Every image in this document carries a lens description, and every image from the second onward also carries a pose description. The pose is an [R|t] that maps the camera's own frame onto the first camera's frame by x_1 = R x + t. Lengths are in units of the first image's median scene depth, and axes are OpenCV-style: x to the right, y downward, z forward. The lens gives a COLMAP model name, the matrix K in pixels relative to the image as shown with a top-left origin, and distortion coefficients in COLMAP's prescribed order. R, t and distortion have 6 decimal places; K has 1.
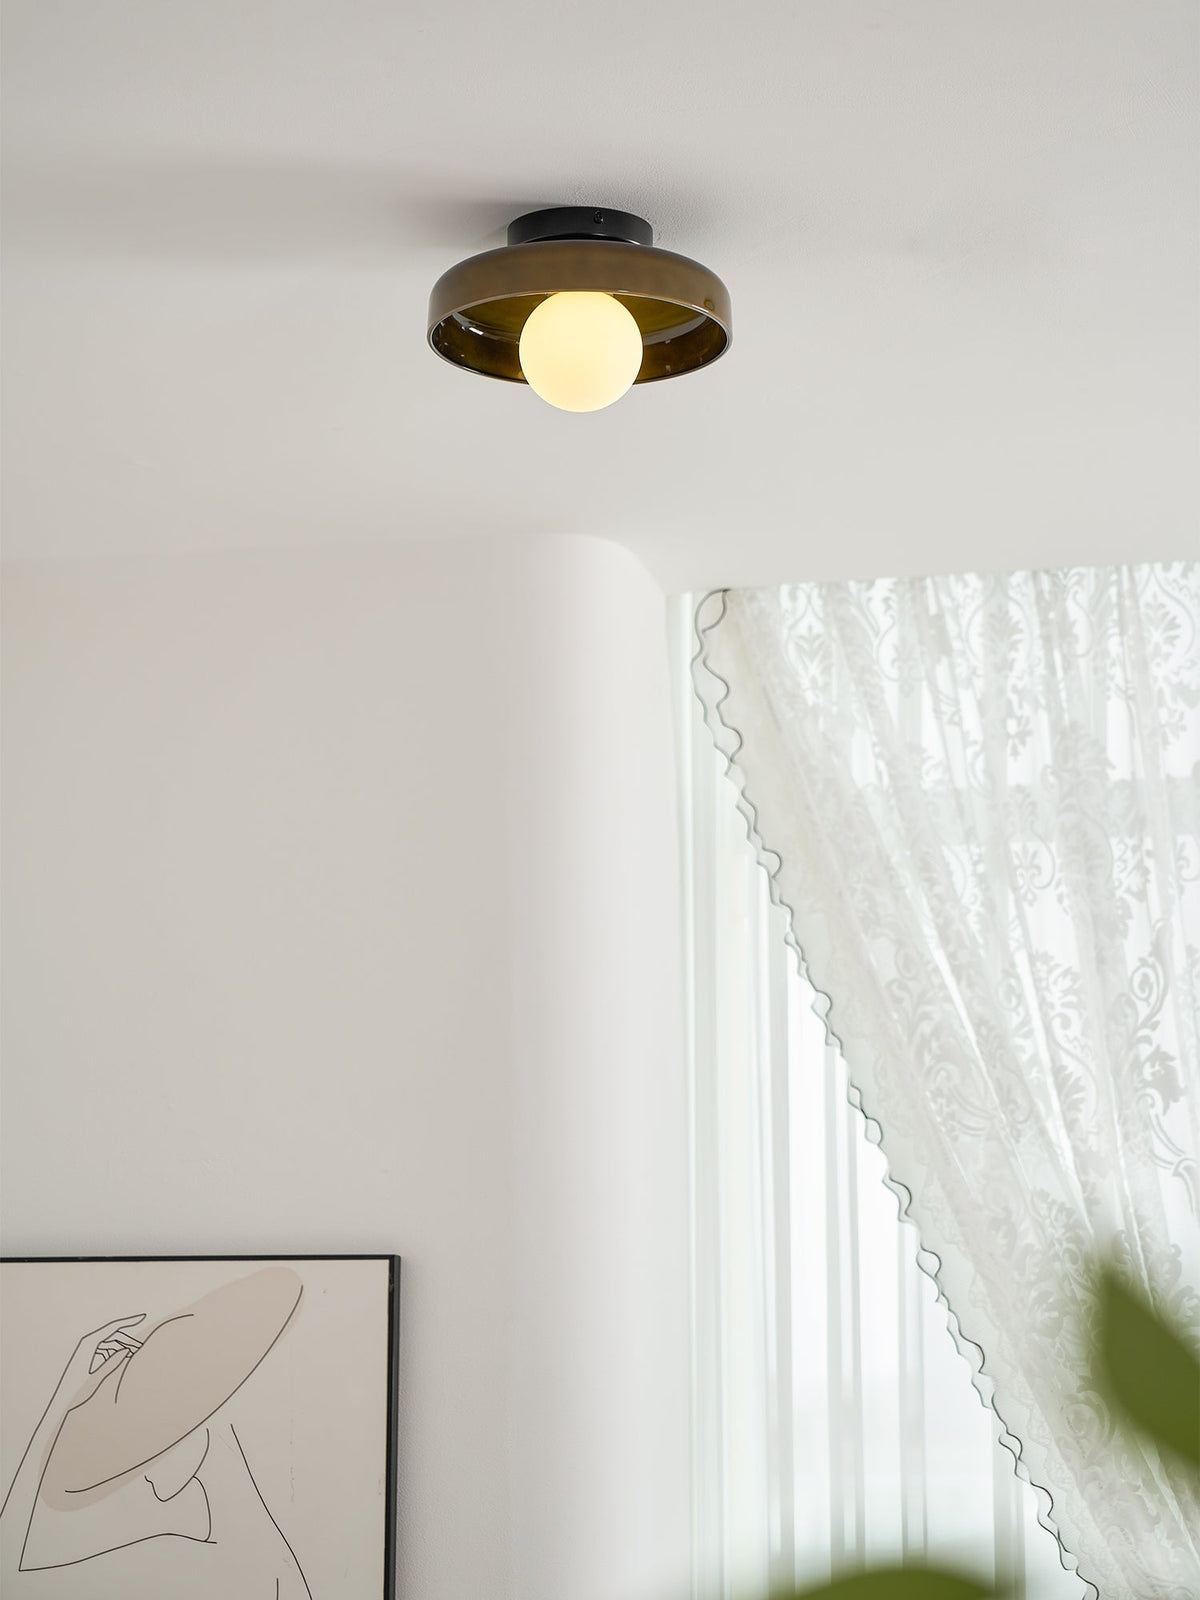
lens RADIAL K [[3728.2, 0, 600.0], [0, 3728.2, 800.0], [0, 0, 1]] dist [-0.015754, 0.038660]
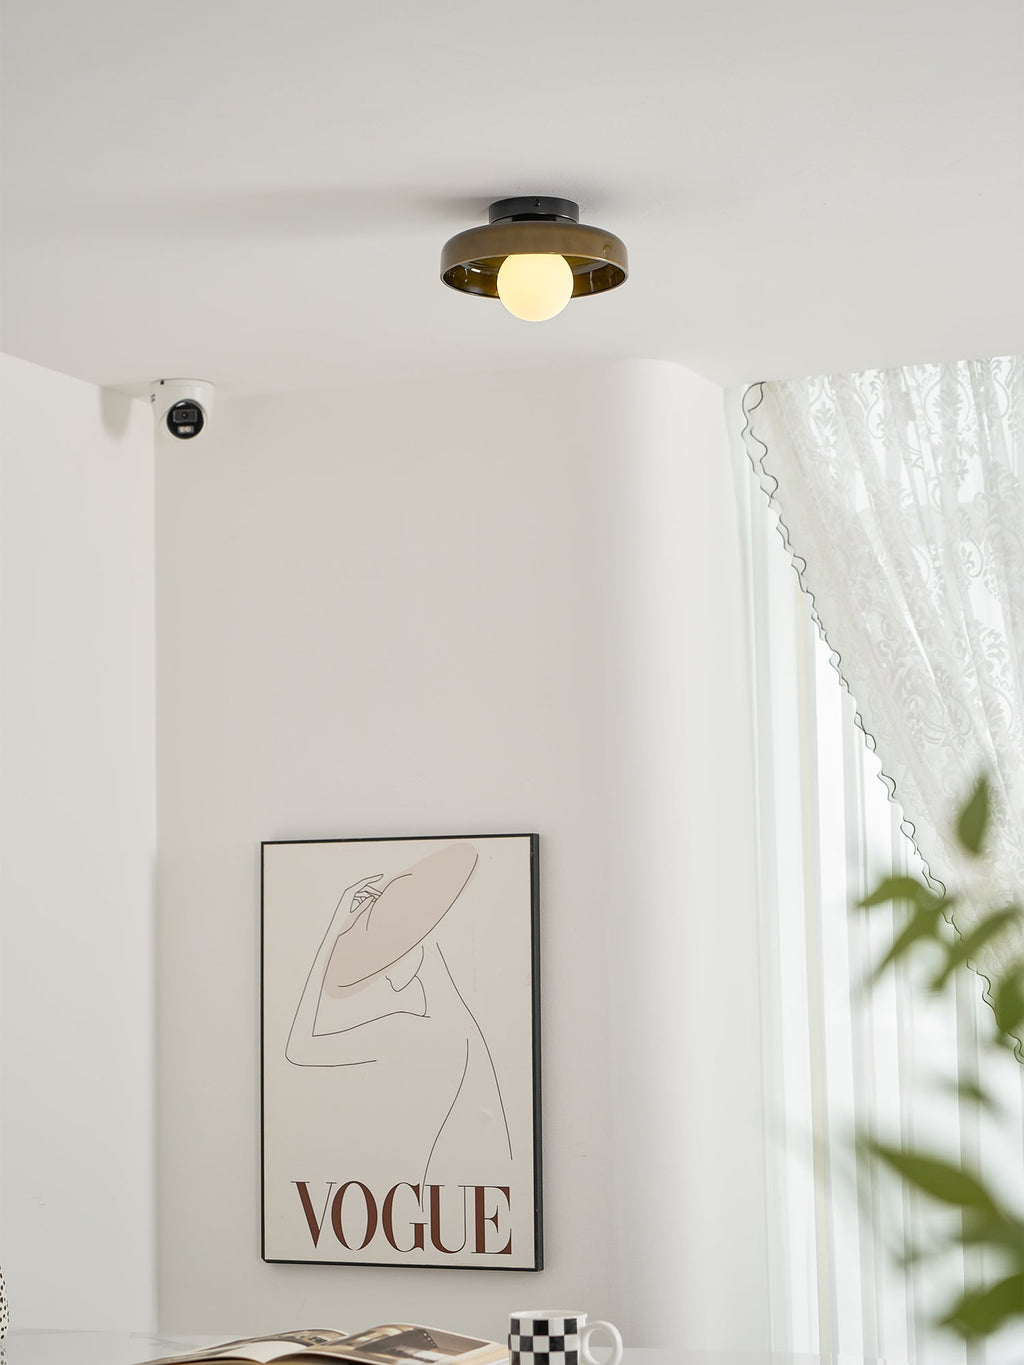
lens RADIAL K [[3180.7, 0, 512.0], [0, 3180.7, 682.5], [0, 0, 1]] dist [-0.015754, 0.038660]
pose [[0.978600, -0.032299, -0.203221, 0.192516], [0.049143, 0.995711, 0.078391, -0.042219], [0.199818, -0.086700, 0.975990, -0.273031]]
